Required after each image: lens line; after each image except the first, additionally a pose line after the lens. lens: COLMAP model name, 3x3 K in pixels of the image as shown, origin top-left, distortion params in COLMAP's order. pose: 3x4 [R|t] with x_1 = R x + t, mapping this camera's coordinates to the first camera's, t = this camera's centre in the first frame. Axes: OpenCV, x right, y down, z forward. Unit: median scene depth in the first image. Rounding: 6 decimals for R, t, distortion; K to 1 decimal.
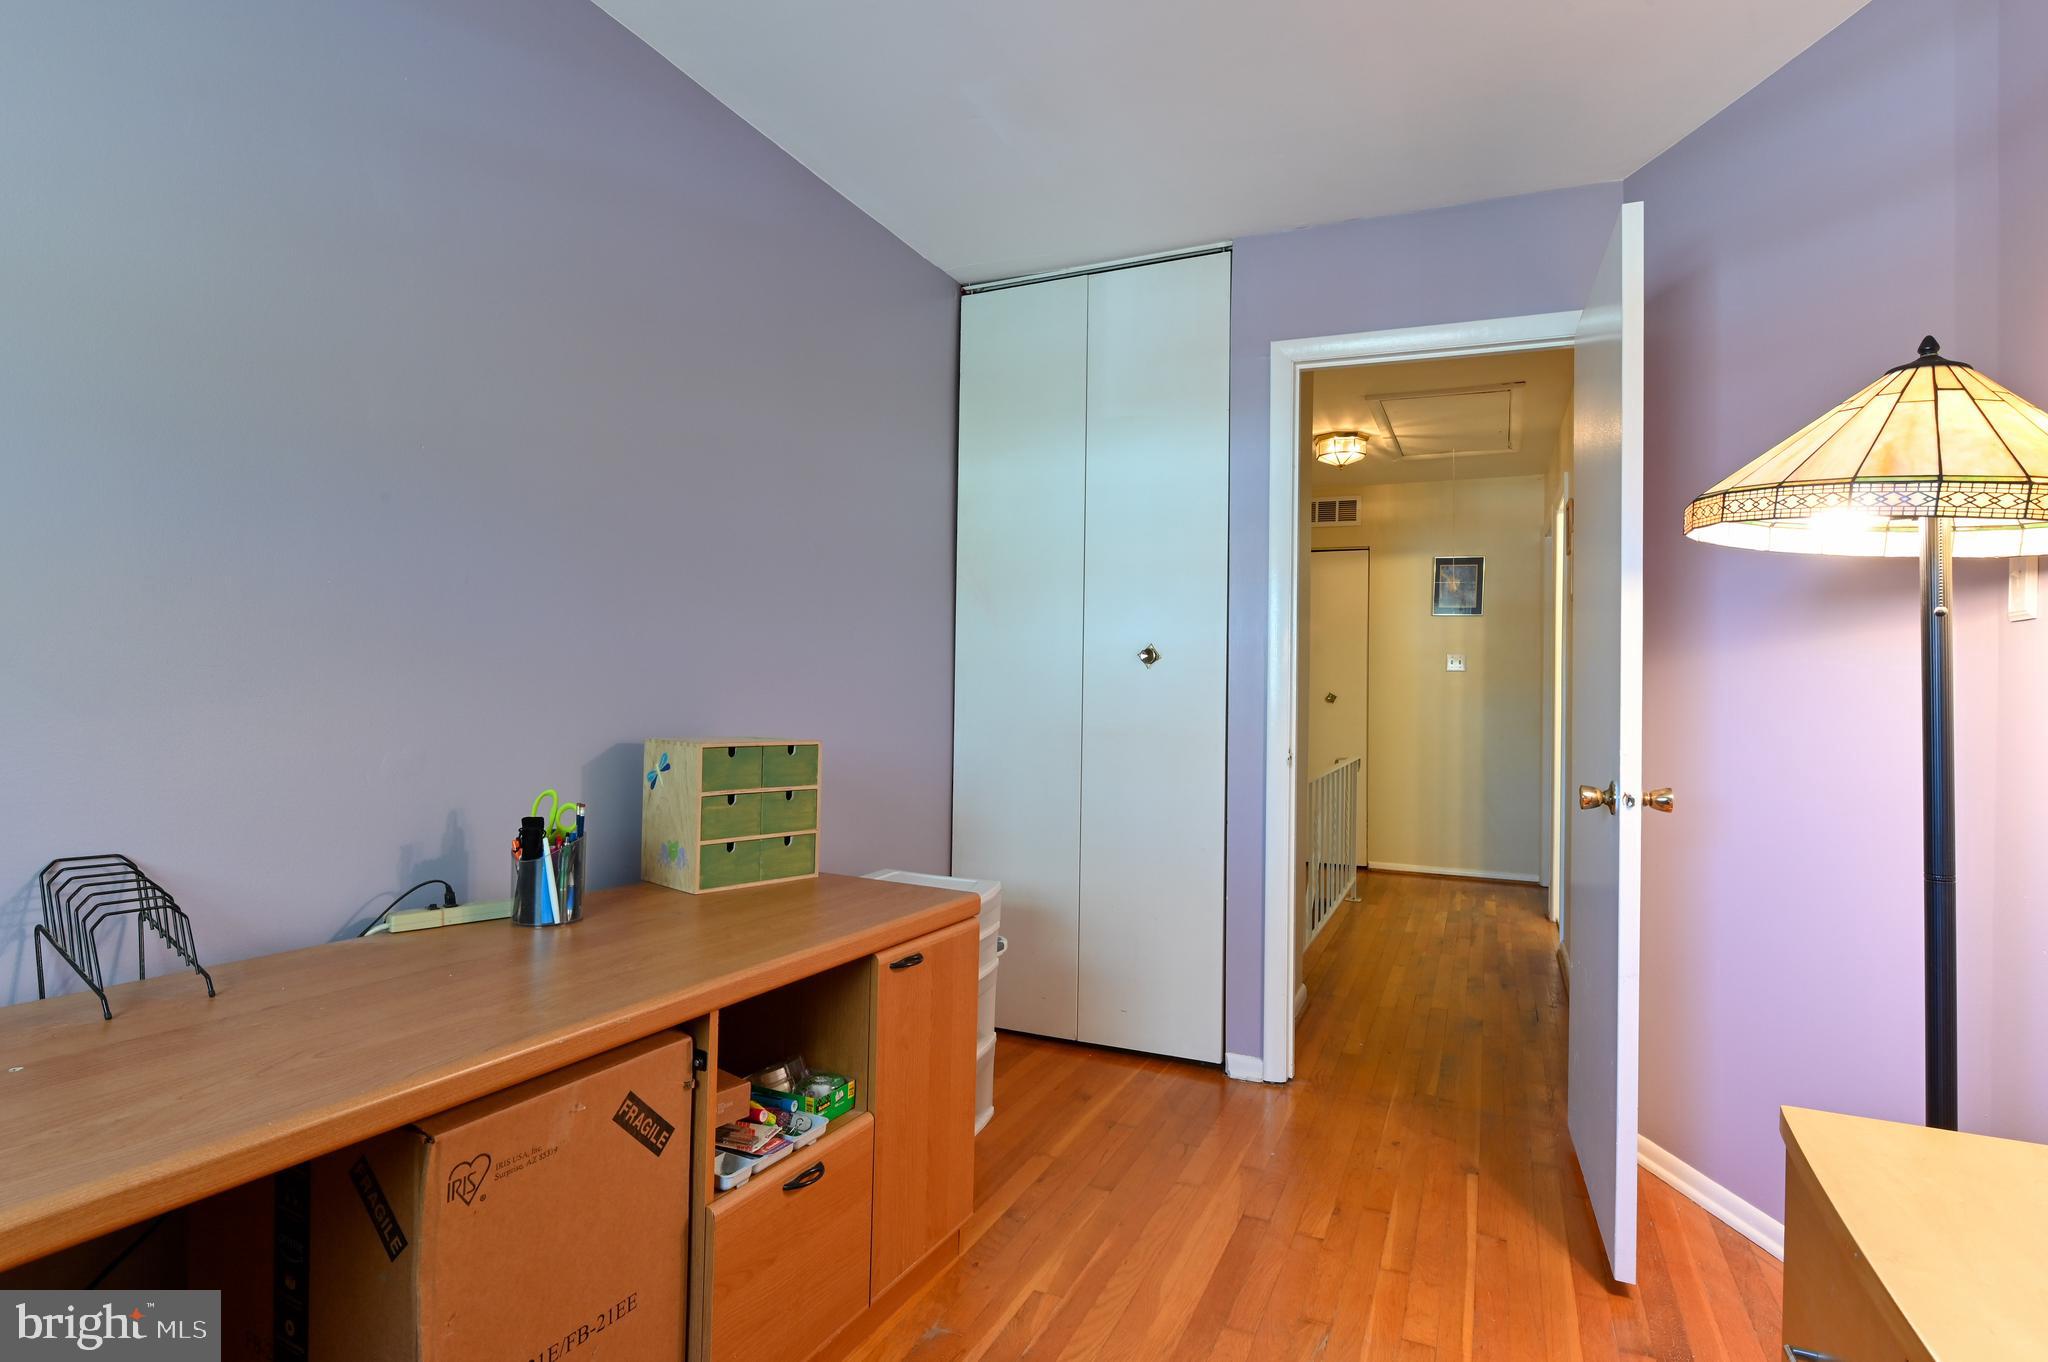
lens RADIAL K [[1030.8, 0, 1031.2], [0, 1030.8, 683.3], [0, 0, 1]] dist [-0.002608, -0.000324]
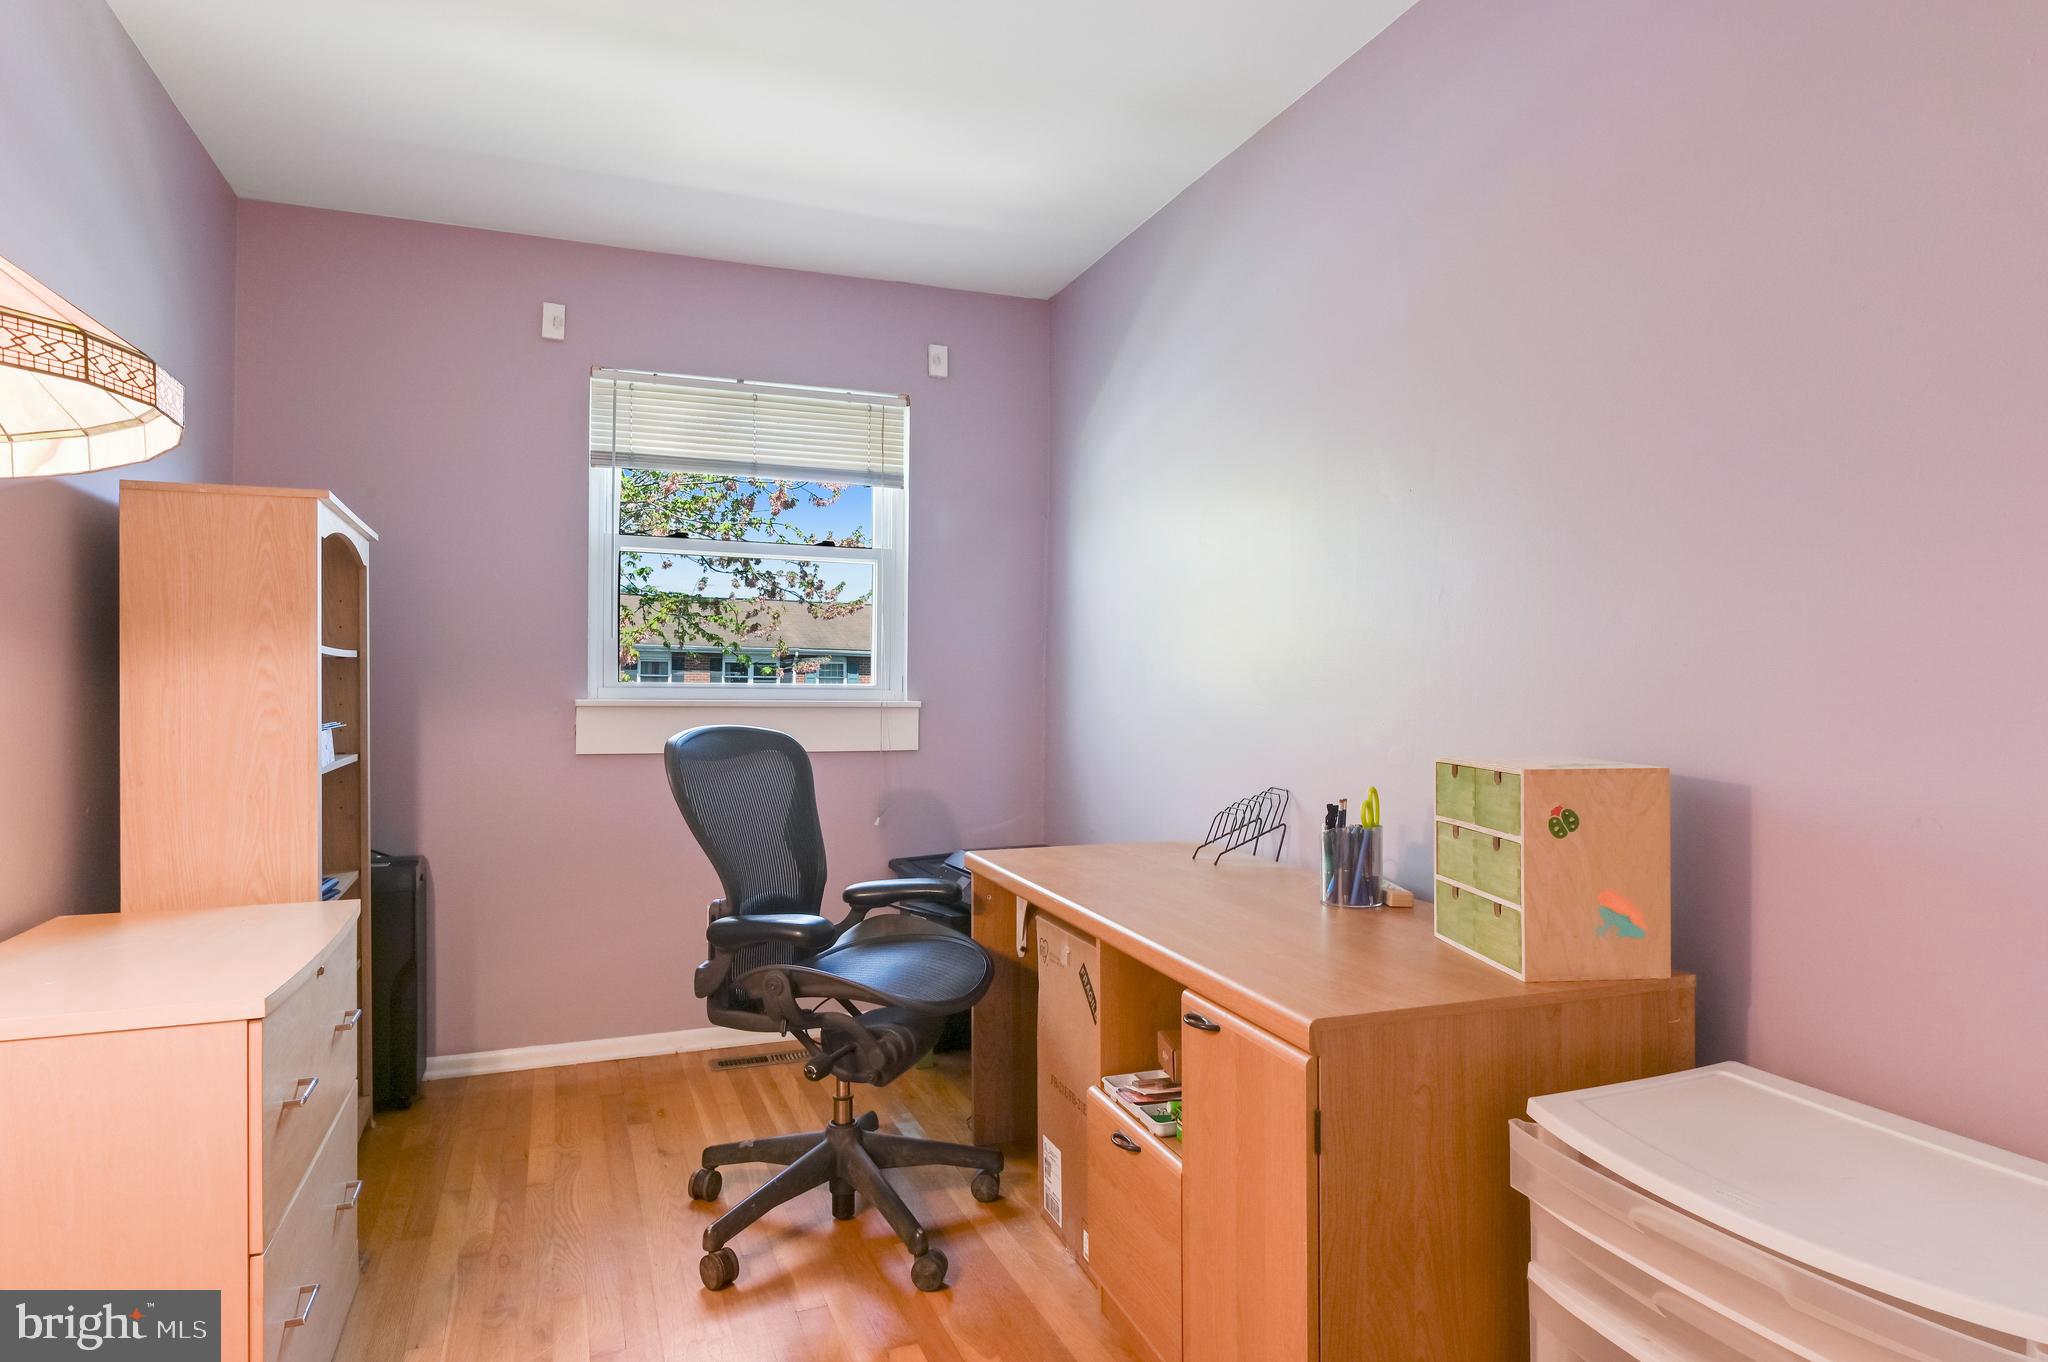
lens RADIAL K [[1191.5, 0, 1024.0], [0, 1191.5, 681.0], [0, 0, 1]] dist [0.001565, 0.000176]
pose [[-0.696964, -0.018635, -0.716864, 0.587809], [-0.001532, 0.999699, -0.024497, 0.020853], [0.717104, -0.015975, -0.696783, 1.396352]]
